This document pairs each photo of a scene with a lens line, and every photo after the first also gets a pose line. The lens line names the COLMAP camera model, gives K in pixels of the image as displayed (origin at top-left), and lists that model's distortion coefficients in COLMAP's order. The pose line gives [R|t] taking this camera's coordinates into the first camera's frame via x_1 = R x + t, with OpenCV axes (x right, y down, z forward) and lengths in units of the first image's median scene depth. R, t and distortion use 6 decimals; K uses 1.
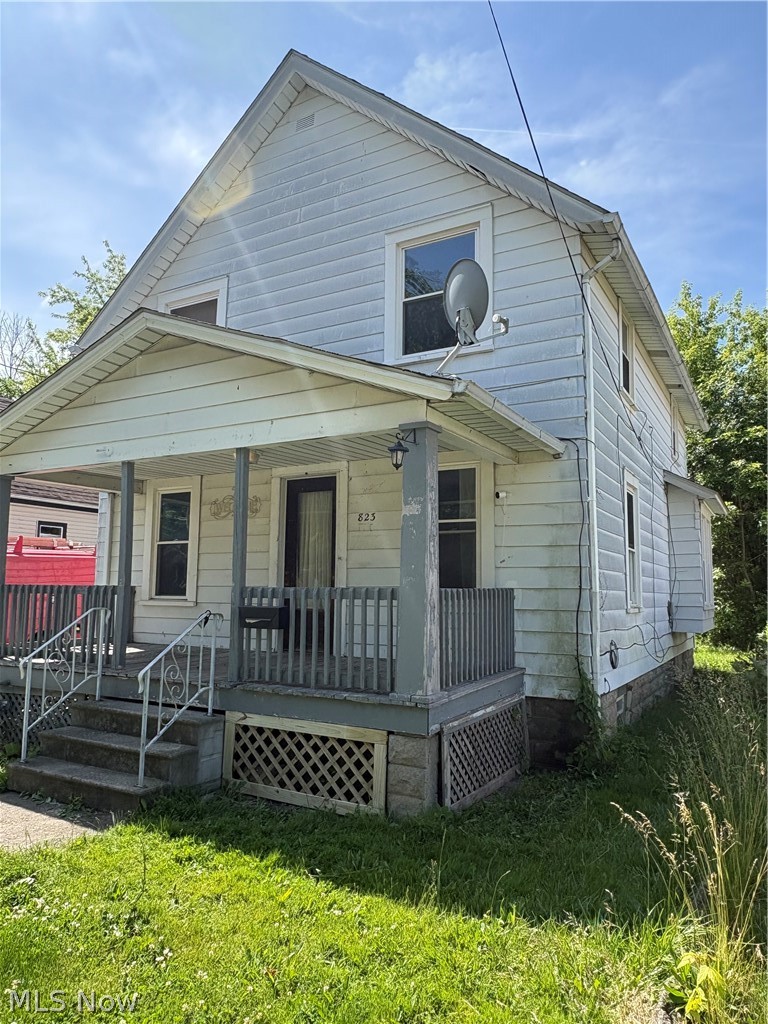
lens RADIAL K [[712.3, 0, 365.1], [0, 712.3, 504.8], [0, 0, 1]] dist [-0.002478, -0.000614]
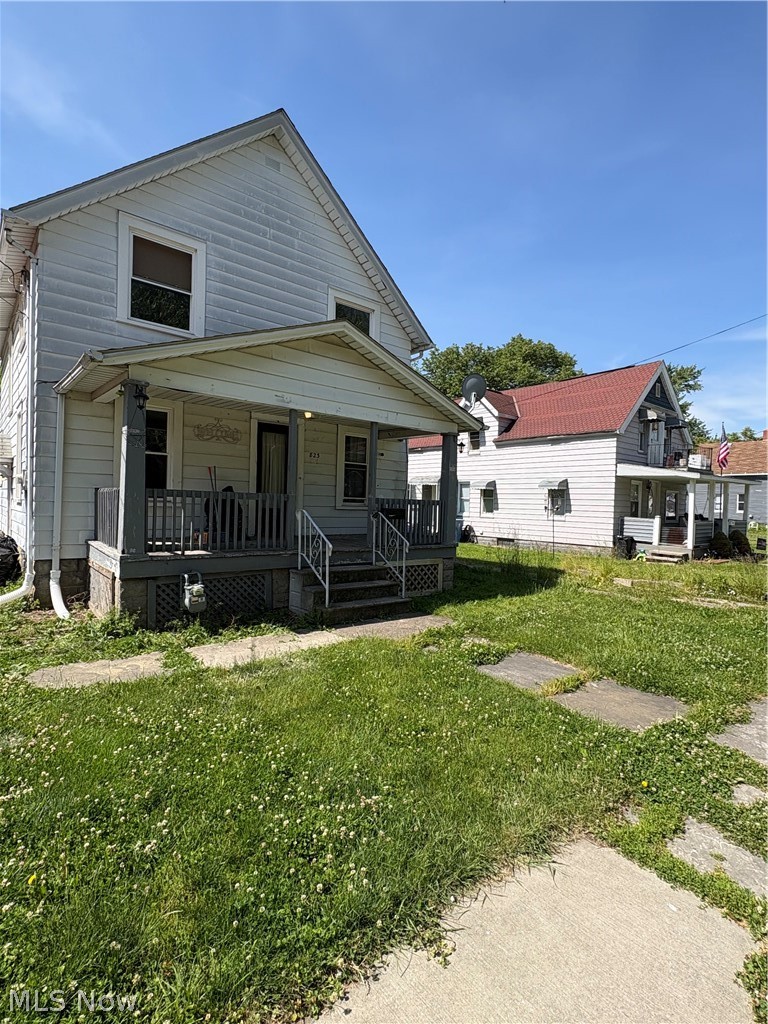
lens RADIAL K [[518.8, 0, 386.8], [0, 518.8, 517.3], [0, 0, 1]] dist [-0.002143, -0.000053]
pose [[0.341477, -0.027428, 0.939490, -1.403959], [-0.143195, 0.986387, 0.080844, 0.048244], [-0.928918, -0.162136, 0.332901, 0.487597]]
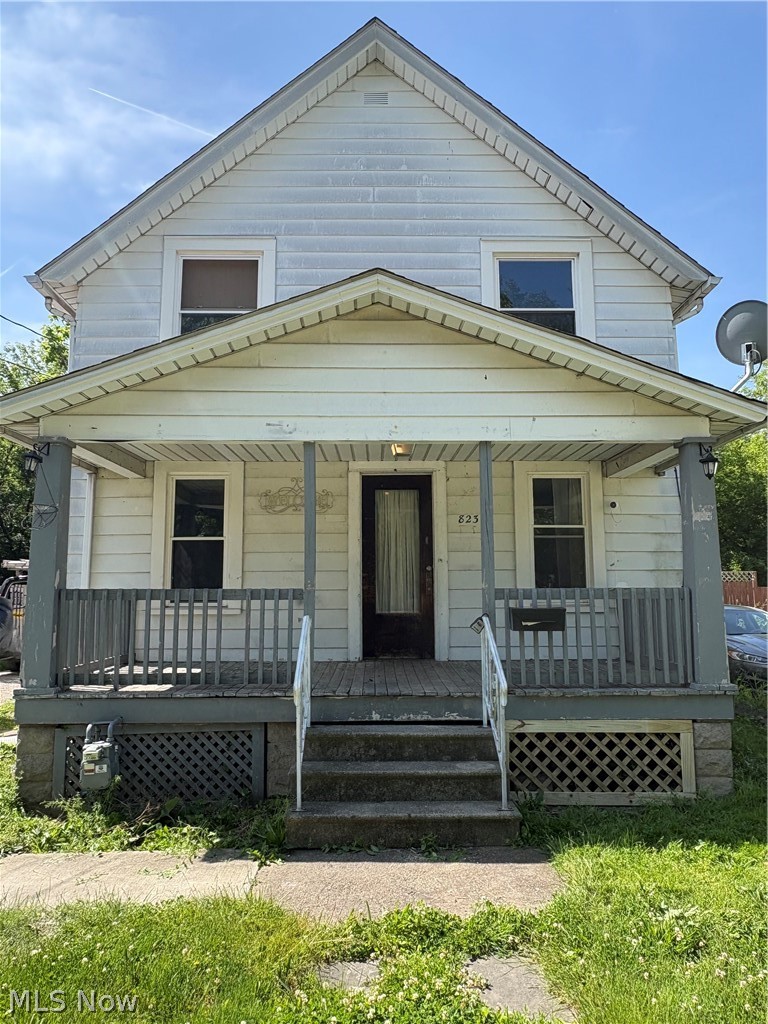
lens RADIAL K [[712.3, 0, 377.1], [0, 712.3, 511.2], [0, 0, 1]] dist [-0.002478, -0.000614]
pose [[0.858877, 0.048352, 0.509895, -0.768308], [-0.049167, 0.998720, -0.011888, 0.030436], [-0.509817, -0.014860, 0.860154, 0.257303]]
